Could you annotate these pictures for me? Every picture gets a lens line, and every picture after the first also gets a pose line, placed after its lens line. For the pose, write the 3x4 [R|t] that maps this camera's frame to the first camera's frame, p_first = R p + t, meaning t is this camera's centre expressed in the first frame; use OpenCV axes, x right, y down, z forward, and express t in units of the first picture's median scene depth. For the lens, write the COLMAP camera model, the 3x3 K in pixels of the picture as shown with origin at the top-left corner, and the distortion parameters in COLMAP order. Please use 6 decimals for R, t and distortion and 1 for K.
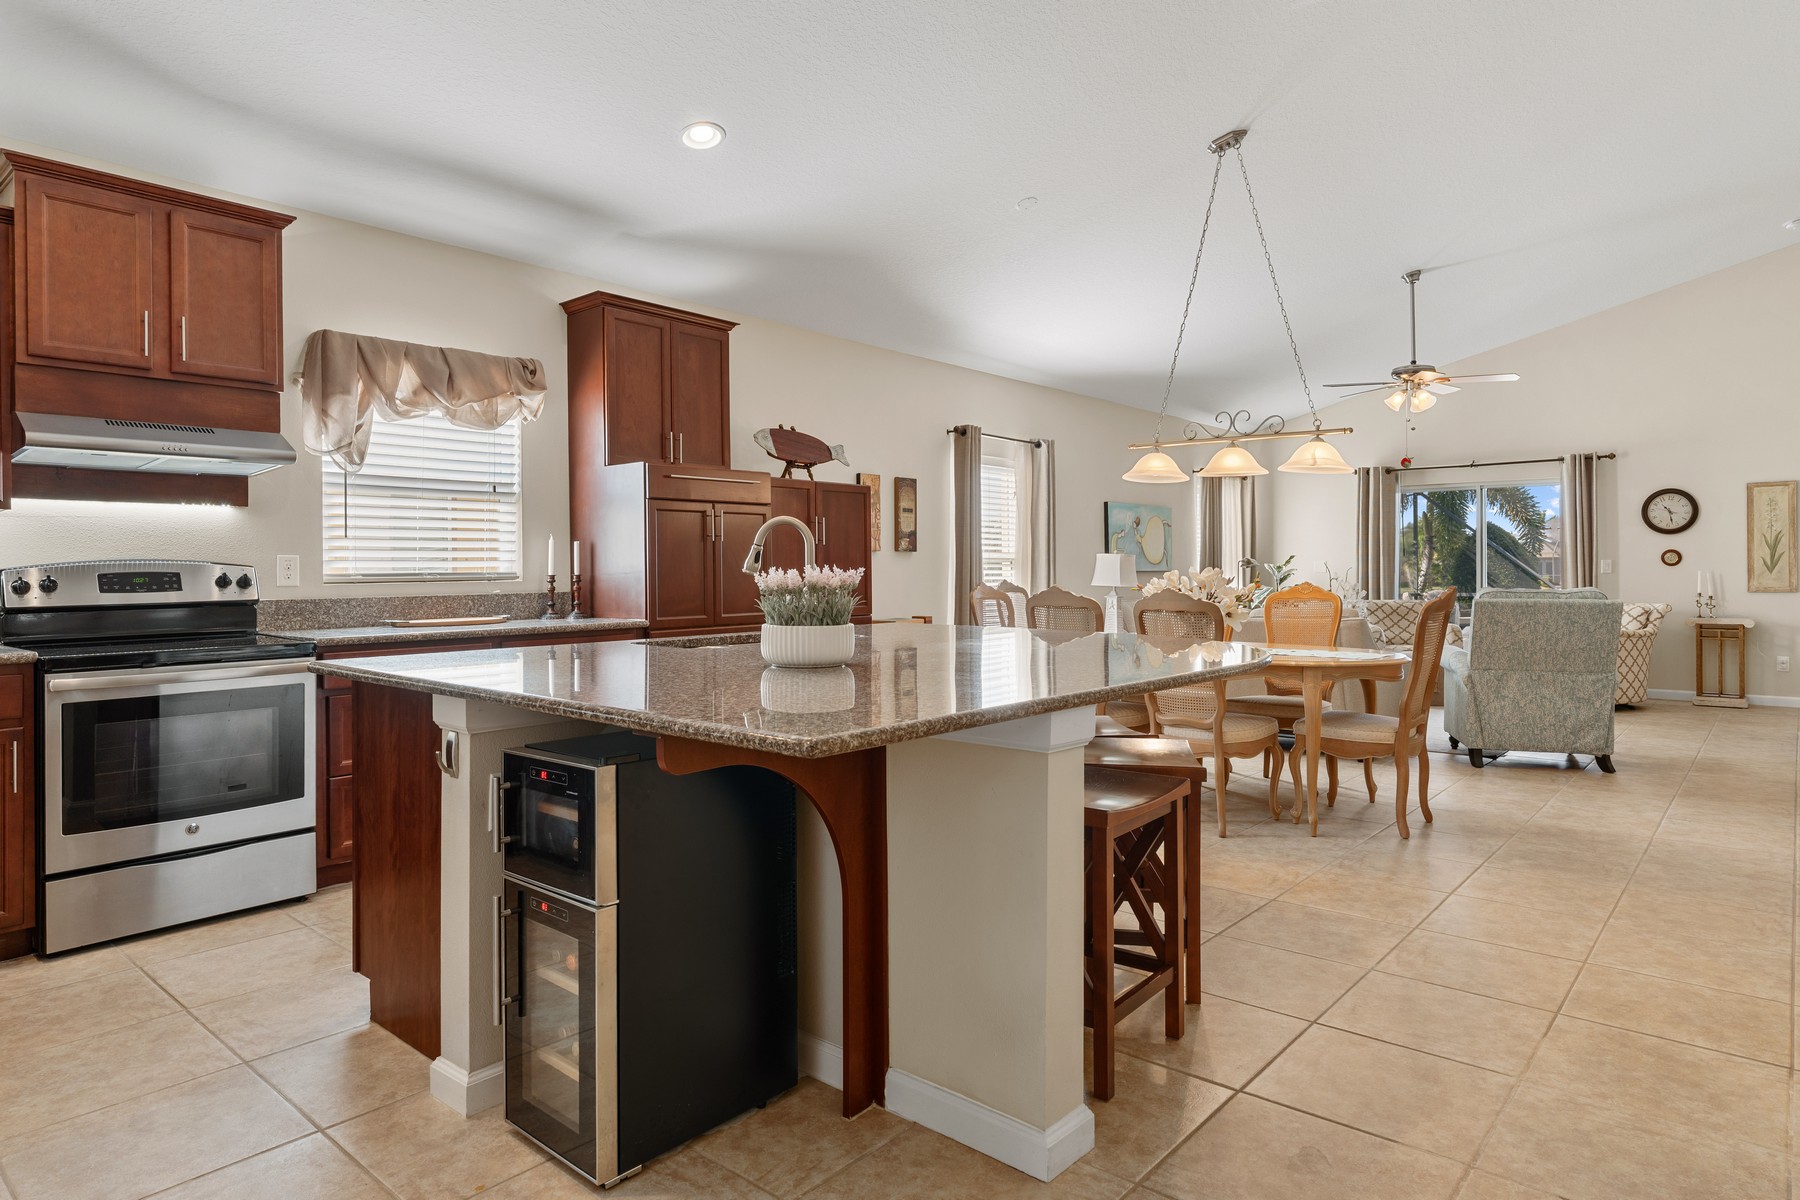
lens RADIAL K [[1046.3, 0, 895.8], [0, 1046.3, 563.2], [0, 0, 1]] dist [-0.004300, 0.003168]
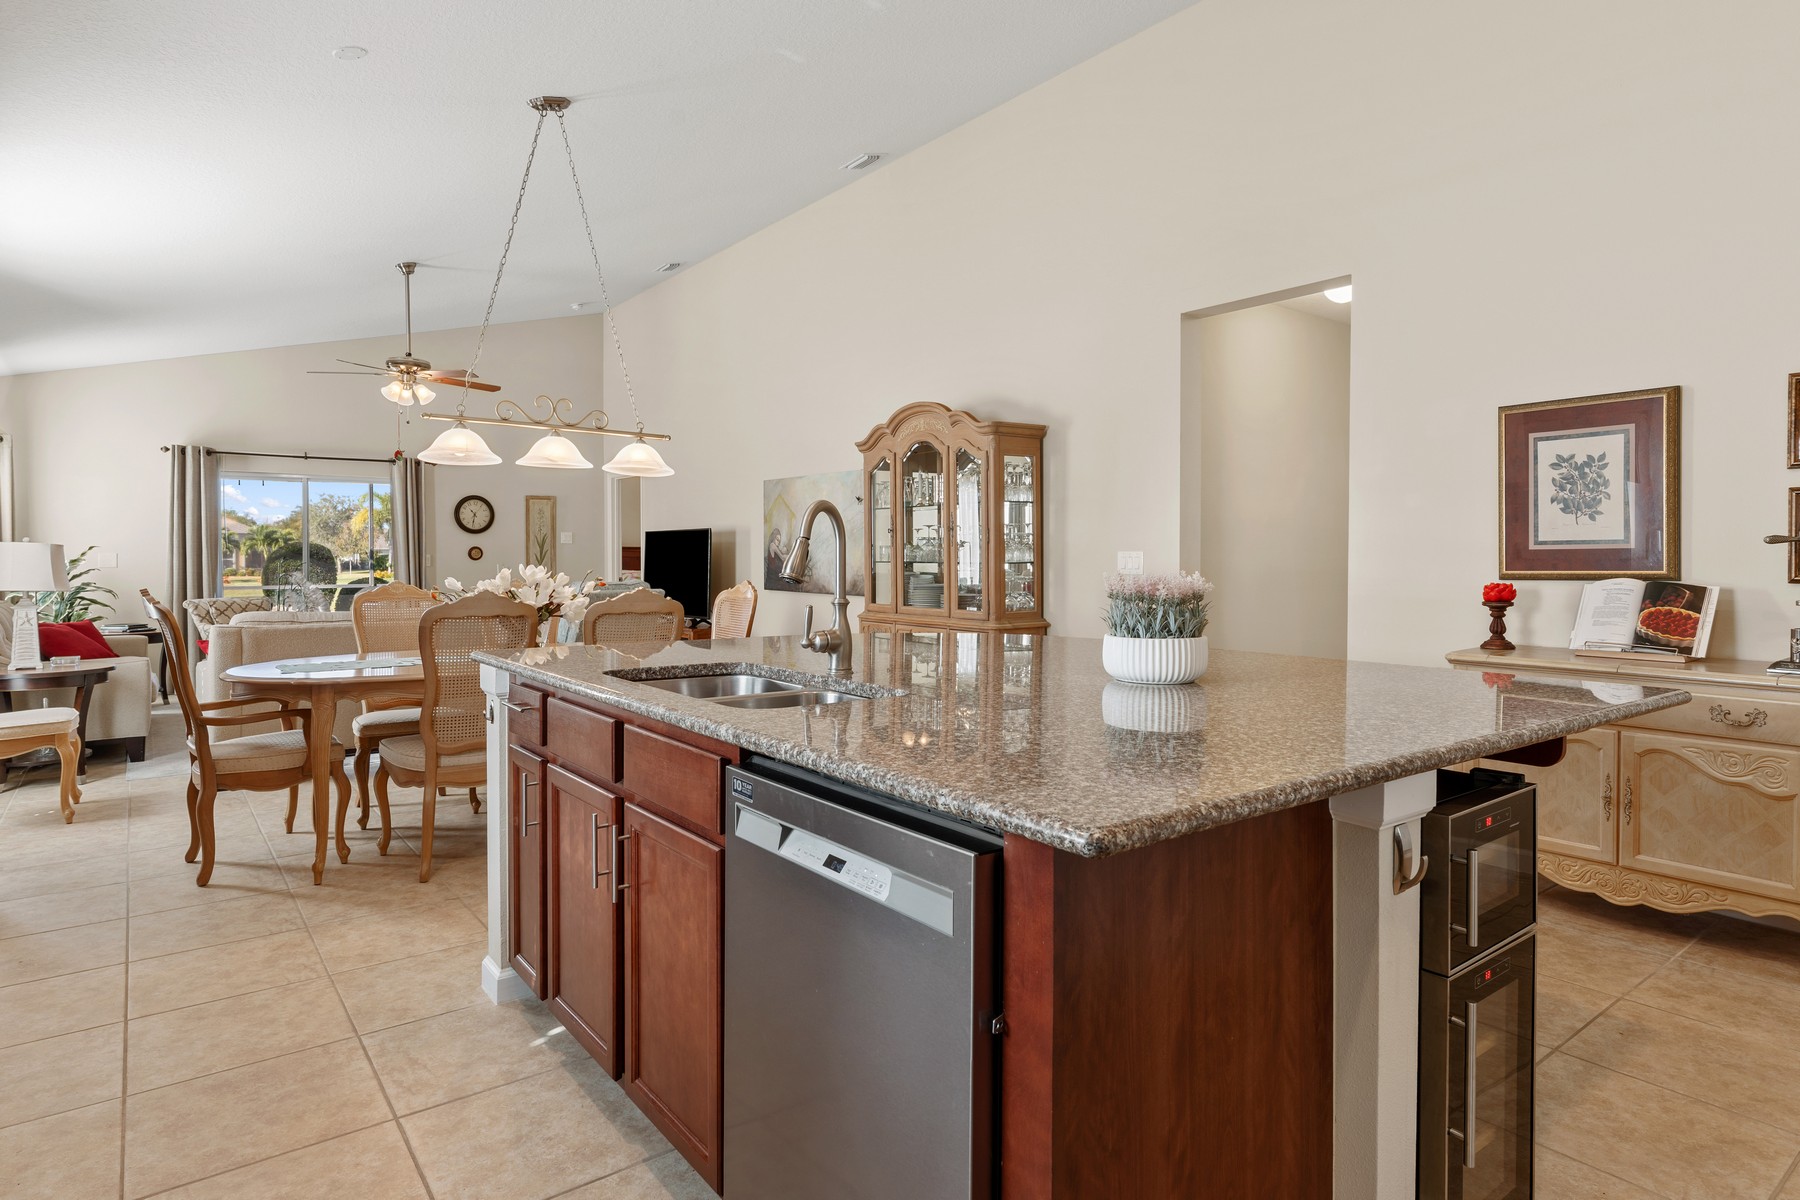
lens RADIAL K [[994.5, 0, 877.4], [0, 994.5, 567.3], [0, 0, 1]] dist [0.008337, 0.001348]
pose [[0.214362, -0.006645, 0.976732, -0.340490], [-0.007200, 0.999939, 0.008383, -0.002369], [-0.976728, -0.008829, 0.214301, 0.371051]]
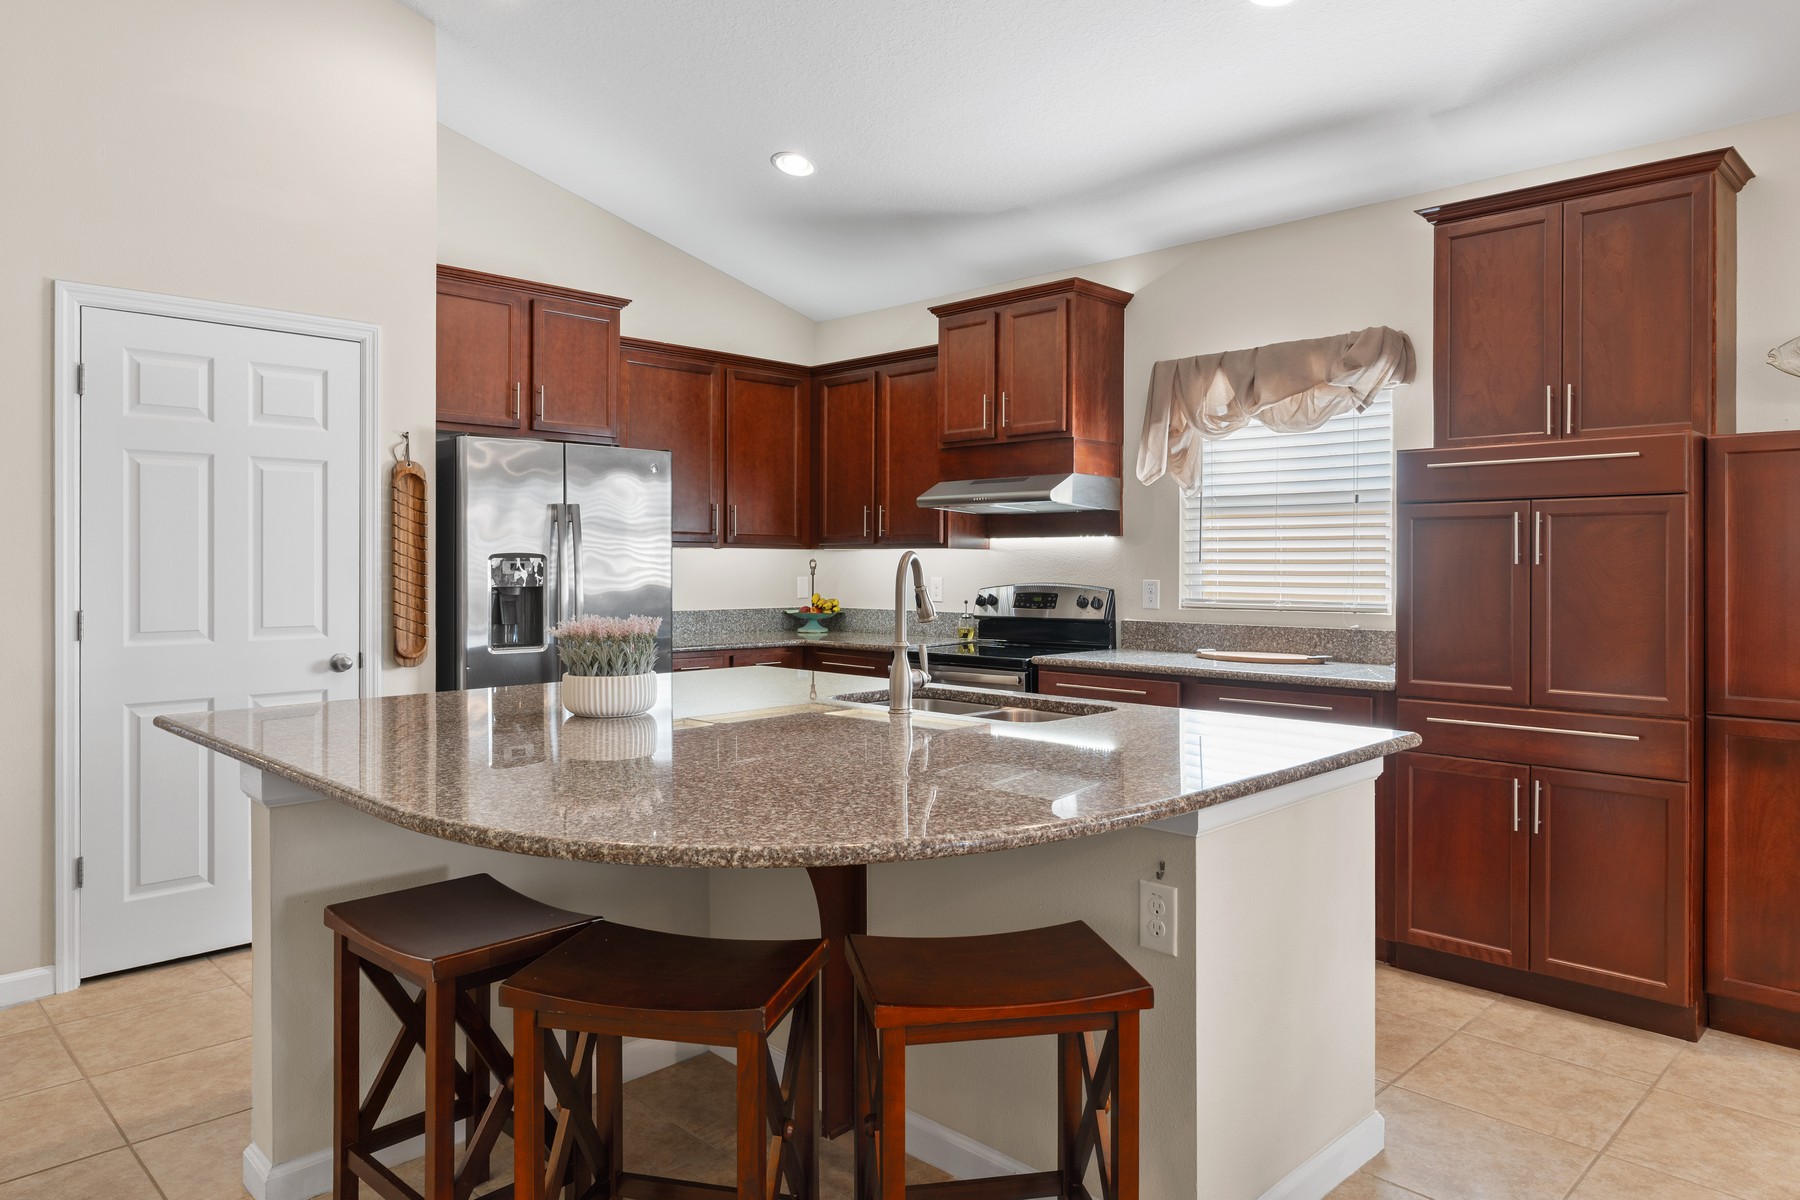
lens RADIAL K [[1166.8, 0, 918.2], [0, 1166.8, 573.5], [0, 0, 1]] dist [-0.002636, 0.001178]
pose [[-0.066582, 0.013717, -0.997687, 0.358069], [0.001212, 0.999906, 0.013667, -0.017393], [0.997780, -0.000300, -0.066593, 0.481627]]
